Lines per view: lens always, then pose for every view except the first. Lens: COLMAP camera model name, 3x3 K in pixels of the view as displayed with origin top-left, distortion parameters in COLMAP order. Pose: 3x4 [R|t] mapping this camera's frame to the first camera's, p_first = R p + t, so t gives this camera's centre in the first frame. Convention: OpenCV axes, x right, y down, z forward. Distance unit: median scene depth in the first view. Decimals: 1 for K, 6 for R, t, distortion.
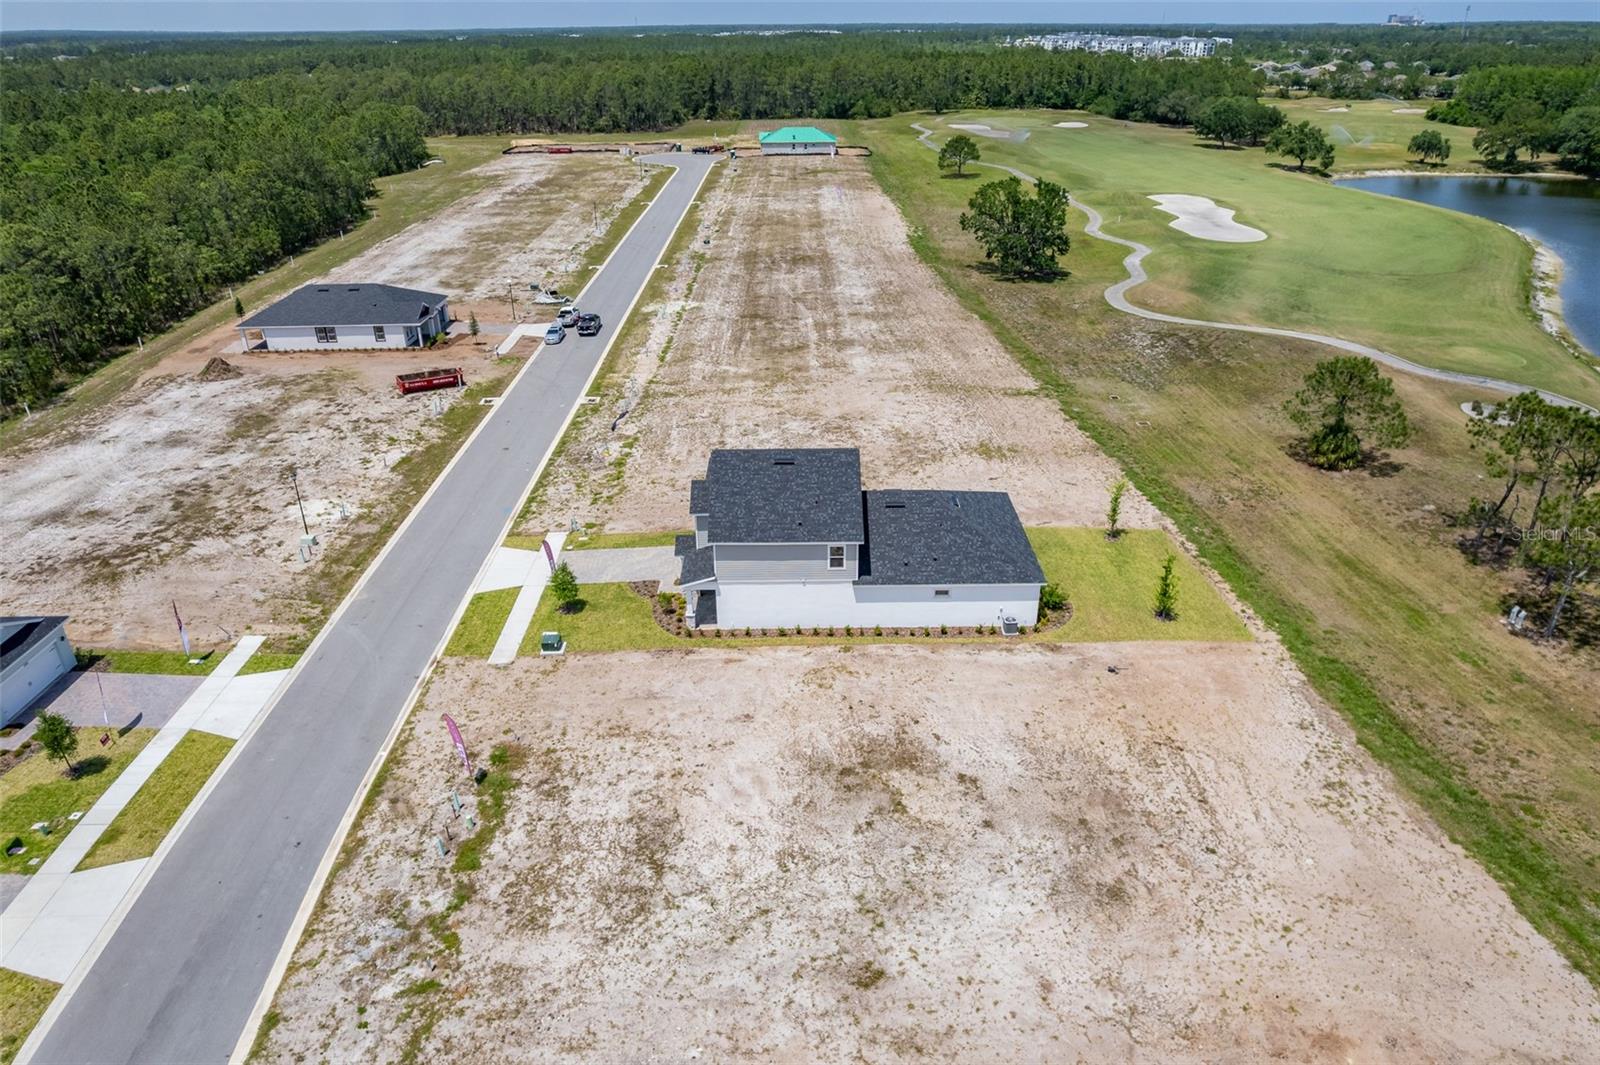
lens RADIAL K [[1023.8, 0, 805.8], [0, 1023.8, 530.3], [0, 0, 1]] dist [-0.075868, 0.069186]
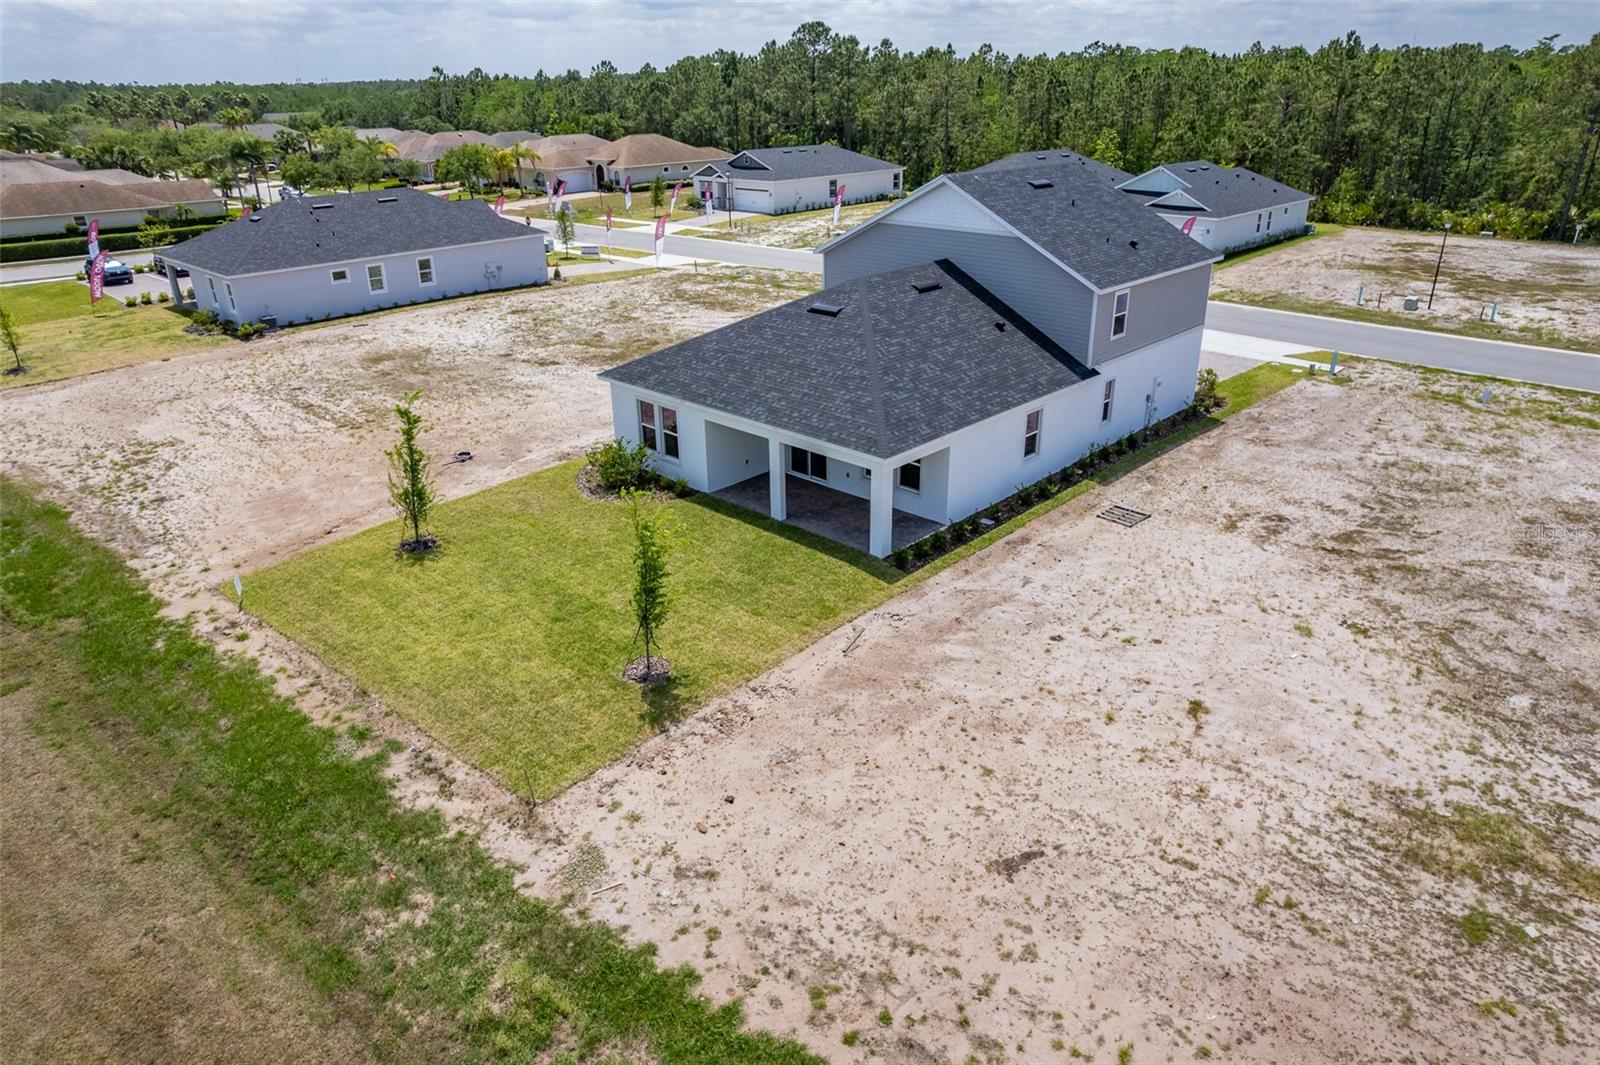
lens RADIAL K [[1023.8, 0, 805.8], [0, 1023.8, 530.3], [0, 0, 1]] dist [-0.075868, 0.069186]
pose [[-0.696827, 0.303735, -0.649752, 0.548910], [-0.308153, 0.691253, 0.653614, -0.298286], [0.647668, 0.655679, -0.388086, 1.336053]]
